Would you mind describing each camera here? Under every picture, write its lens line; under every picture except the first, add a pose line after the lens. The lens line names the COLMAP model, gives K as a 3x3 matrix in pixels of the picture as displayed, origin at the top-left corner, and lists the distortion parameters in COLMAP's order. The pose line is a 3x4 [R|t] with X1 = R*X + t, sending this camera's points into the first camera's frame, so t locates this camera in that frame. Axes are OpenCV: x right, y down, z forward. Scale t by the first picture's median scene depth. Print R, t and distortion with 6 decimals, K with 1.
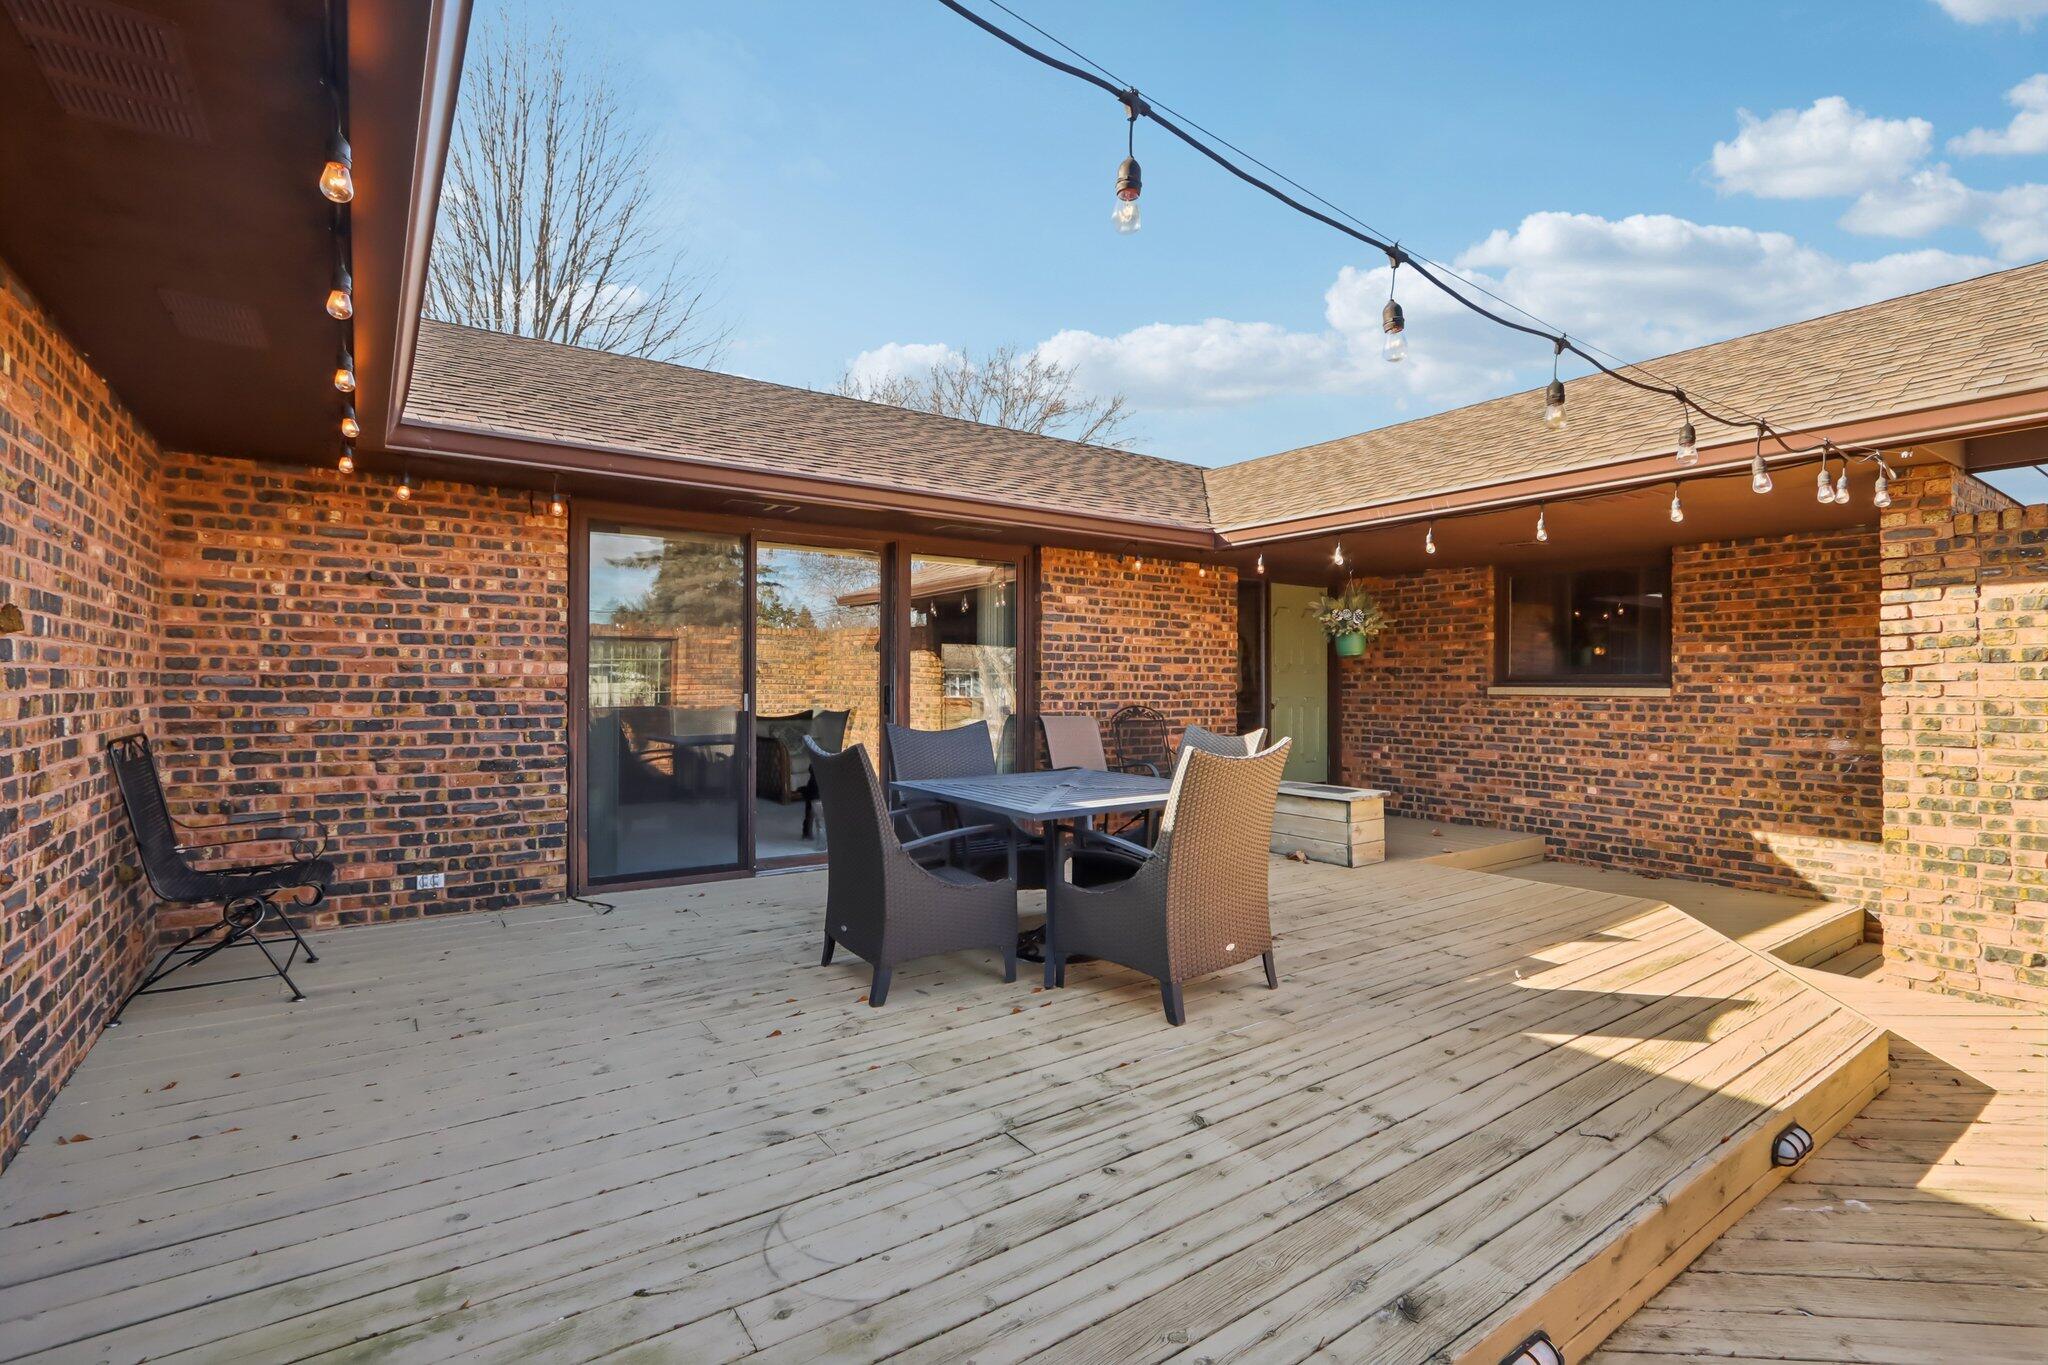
lens RADIAL K [[956.1, 0, 1022.4], [0, 956.1, 676.0], [0, 0, 1]] dist [-0.011653, -0.000595]
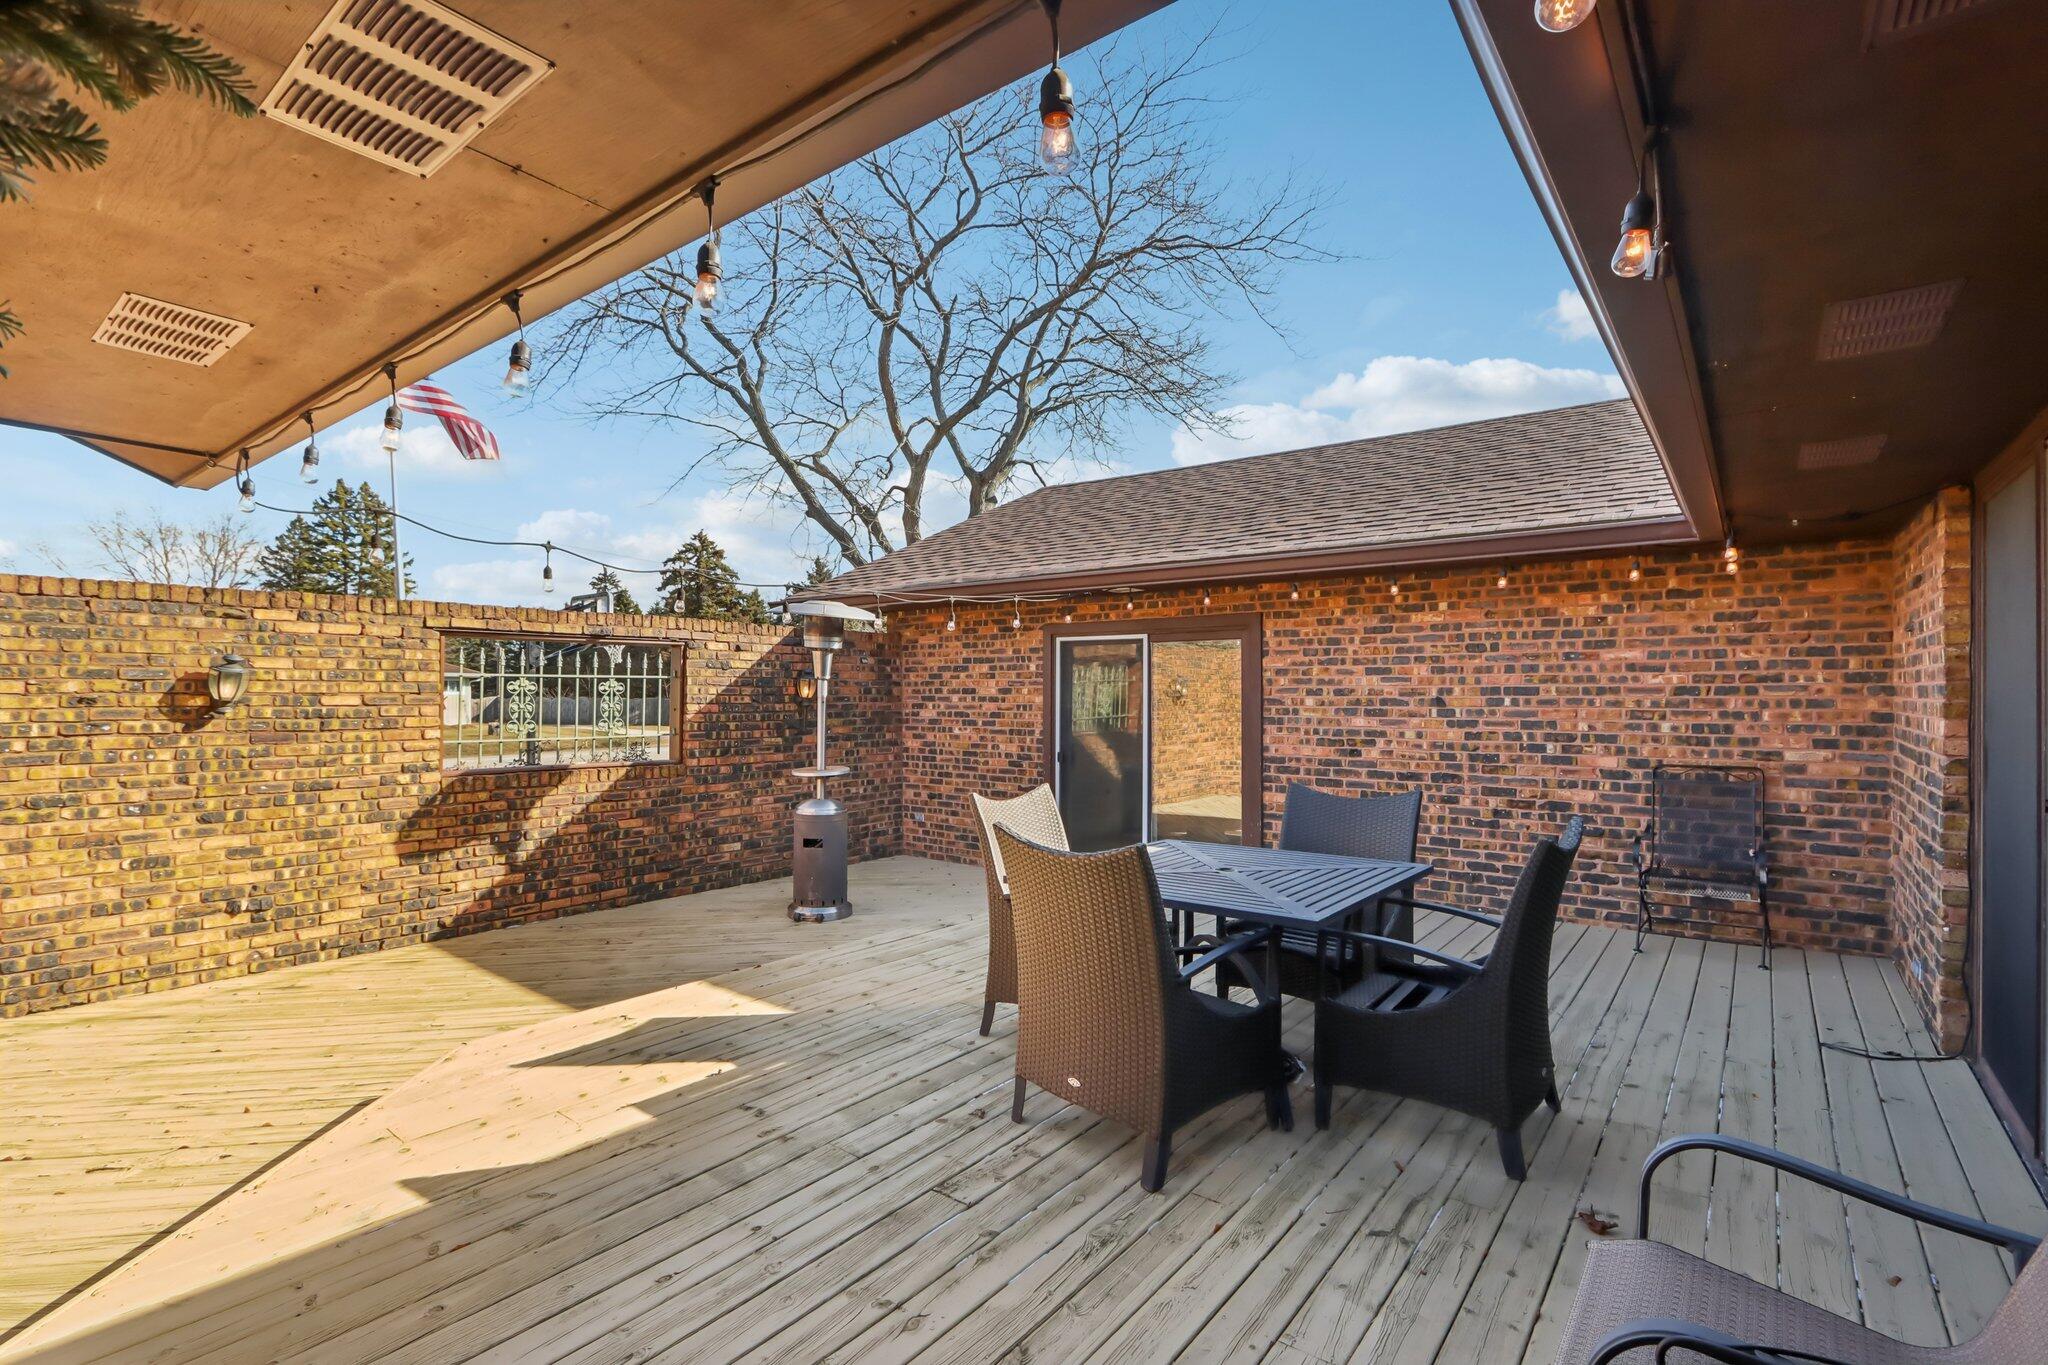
lens RADIAL K [[956.1, 0, 1019.3], [0, 956.1, 685.4], [0, 0, 1]] dist [-0.011653, -0.000595]
pose [[-0.957338, -0.007087, -0.288885, 0.303360], [-0.002641, 0.999872, -0.015778, -0.022451], [0.288960, -0.014342, -0.957234, 1.152944]]
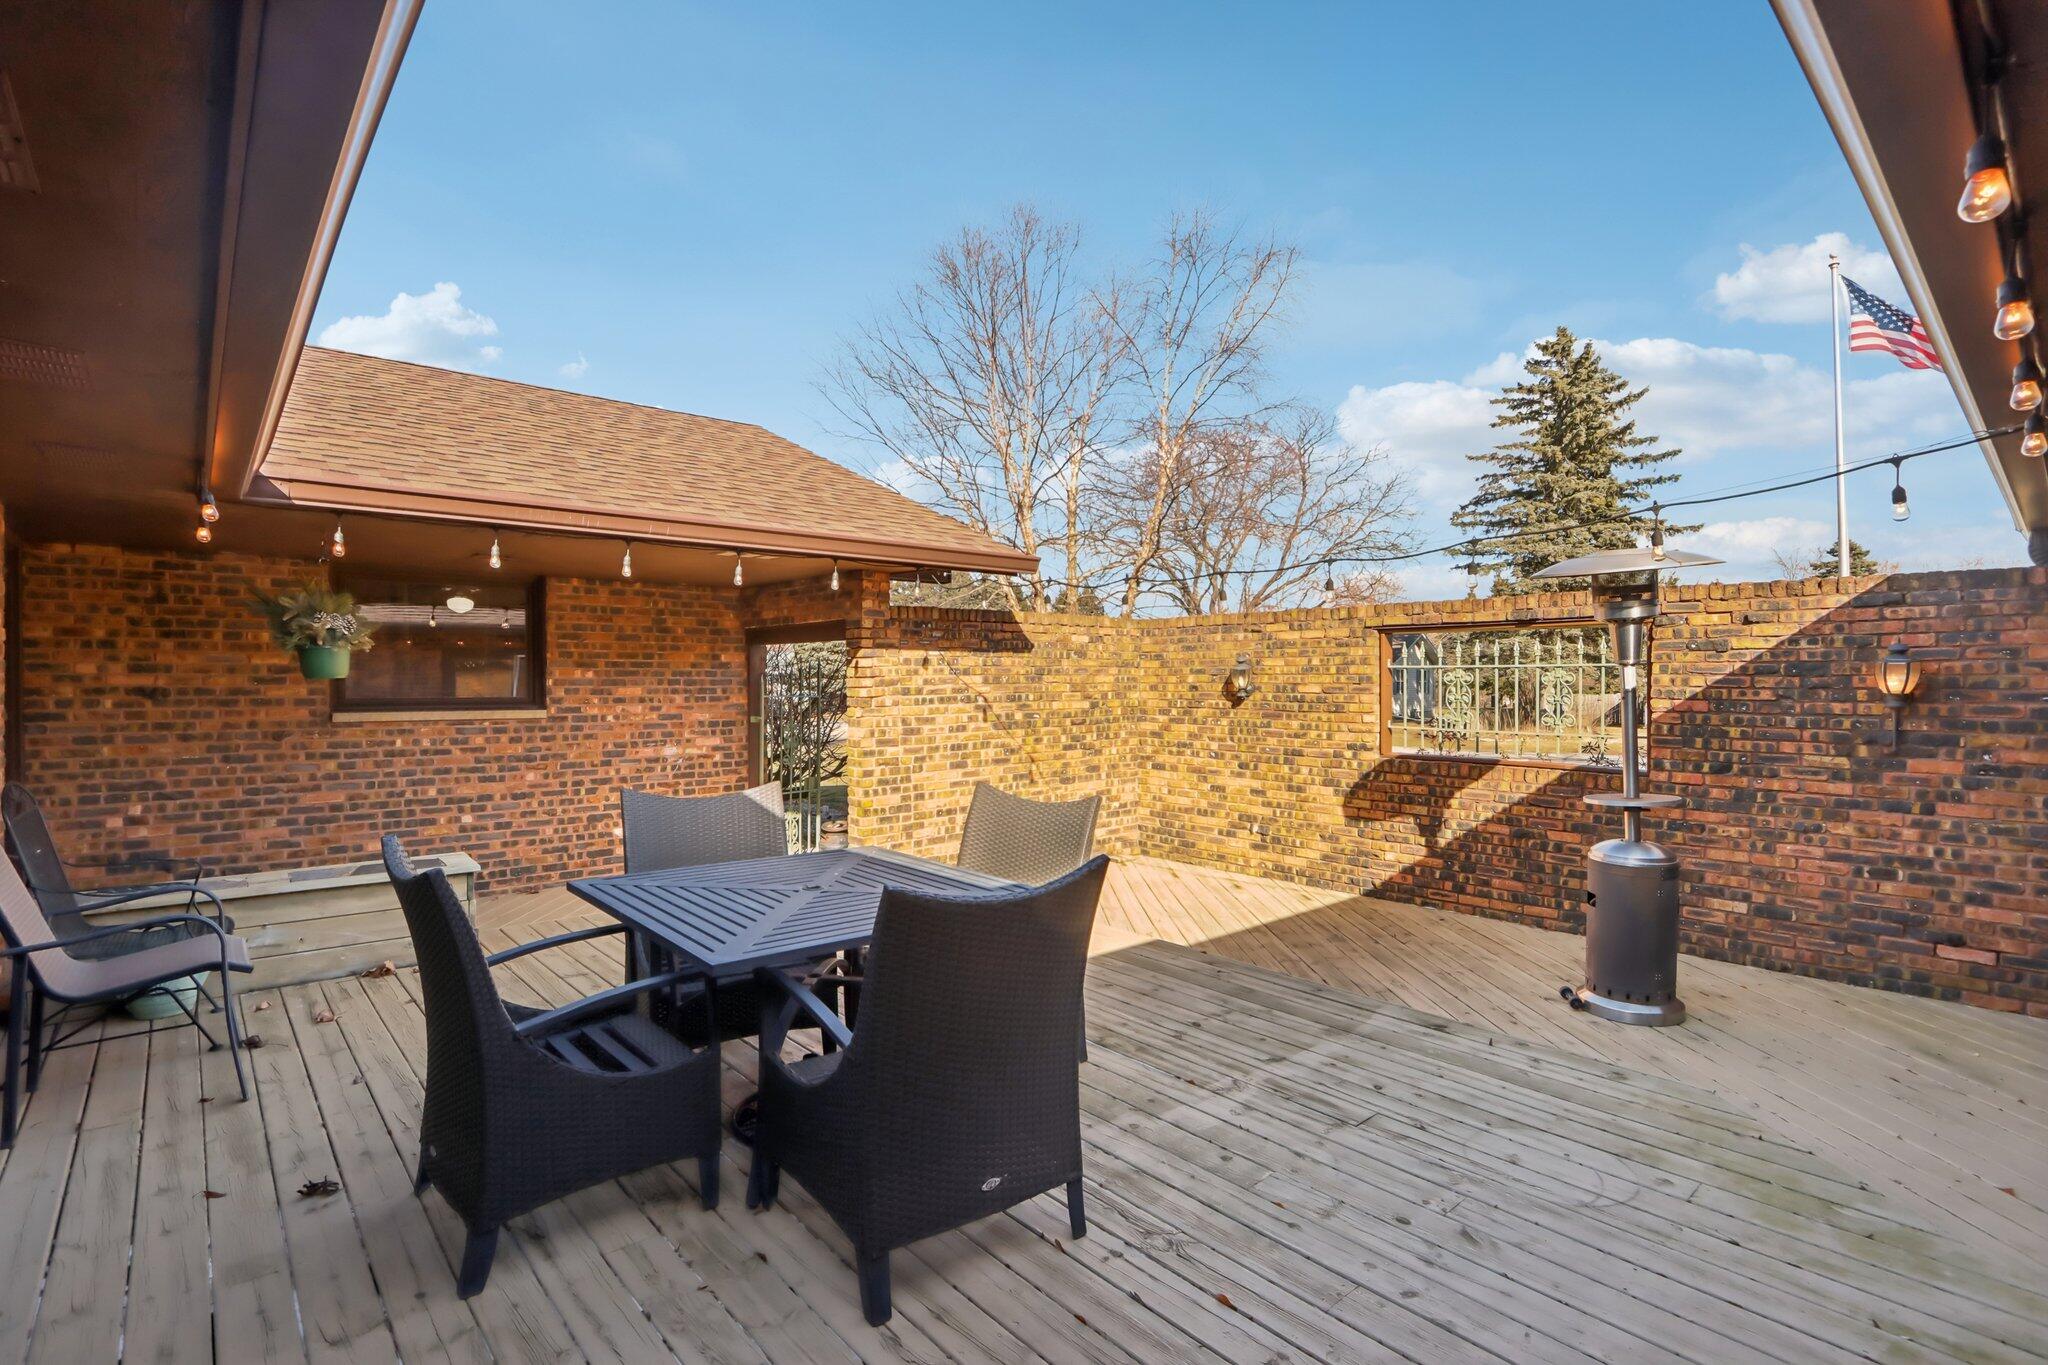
lens RADIAL K [[956.1, 0, 1024.9], [0, 956.1, 683.4], [0, 0, 1]] dist [-0.011653, -0.000595]
pose [[-0.117519, -0.006720, 0.993048, -0.450040], [-0.011711, 0.999917, 0.005380, -0.029450], [-0.993002, -0.010998, -0.117588, 0.611515]]
